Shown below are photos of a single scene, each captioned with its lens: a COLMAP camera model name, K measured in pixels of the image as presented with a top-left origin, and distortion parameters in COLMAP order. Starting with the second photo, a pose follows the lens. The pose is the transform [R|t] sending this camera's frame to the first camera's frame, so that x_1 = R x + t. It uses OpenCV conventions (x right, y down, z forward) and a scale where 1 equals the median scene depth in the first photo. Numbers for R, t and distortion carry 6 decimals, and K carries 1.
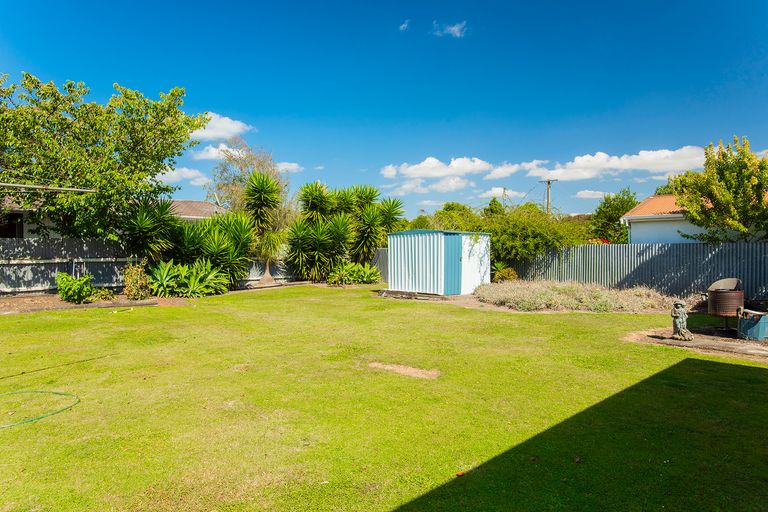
lens RADIAL K [[481.0, 0, 373.6], [0, 481.0, 259.1], [0, 0, 1]] dist [0.001582, 0.001187]
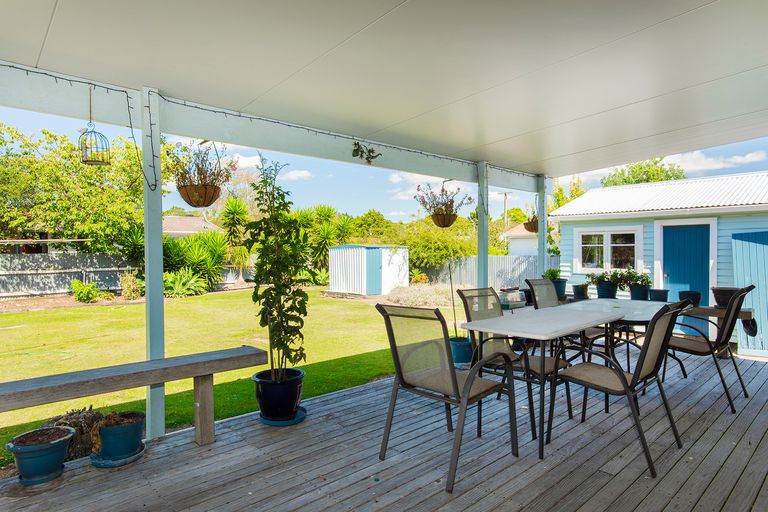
lens RADIAL K [[456.7, 0, 370.7], [0, 456.7, 255.9], [0, 0, 1]] dist [-0.000574, 0.000258]
pose [[0.999843, -0.005527, -0.016829, 0.163446], [0.005420, 0.999965, -0.006421, -0.021504], [0.016864, 0.006329, 0.999838, -0.217980]]
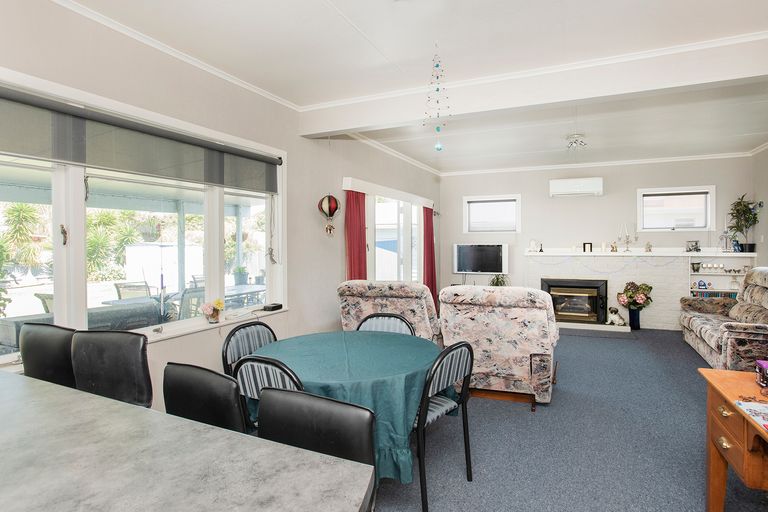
lens RADIAL K [[419.6, 0, 403.2], [0, 419.6, 244.6], [0, 0, 1]] dist [-0.068589, 0.034115]
pose [[0.915217, -0.010853, 0.402815, 0.296426], [0.014191, 0.999885, -0.005302, -0.035999], [-0.402711, 0.010569, 0.915266, -0.441129]]
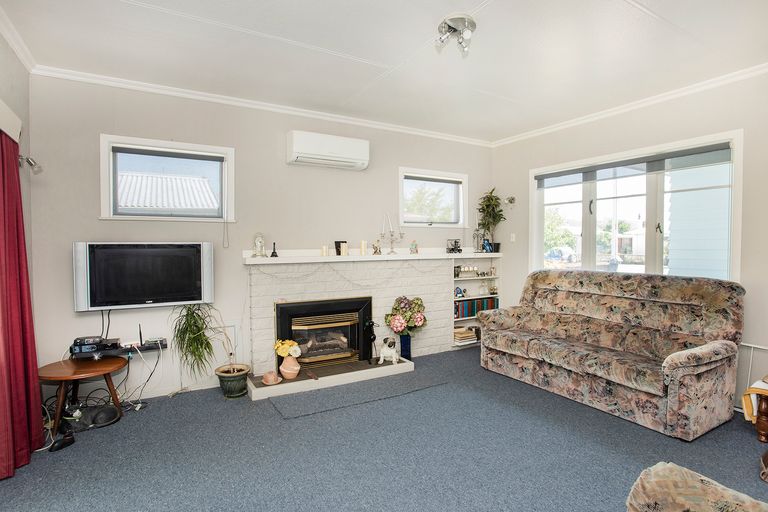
lens RADIAL K [[397.9, 0, 384.0], [0, 397.9, 256.0], [0, 0, 1]] dist [-0.070630, 0.025128]
pose [[0.203986, -0.025890, 0.978631, 0.401239], [0.020818, 0.999539, 0.022104, -0.032489], [-0.978753, 0.015864, 0.204430, -0.185324]]
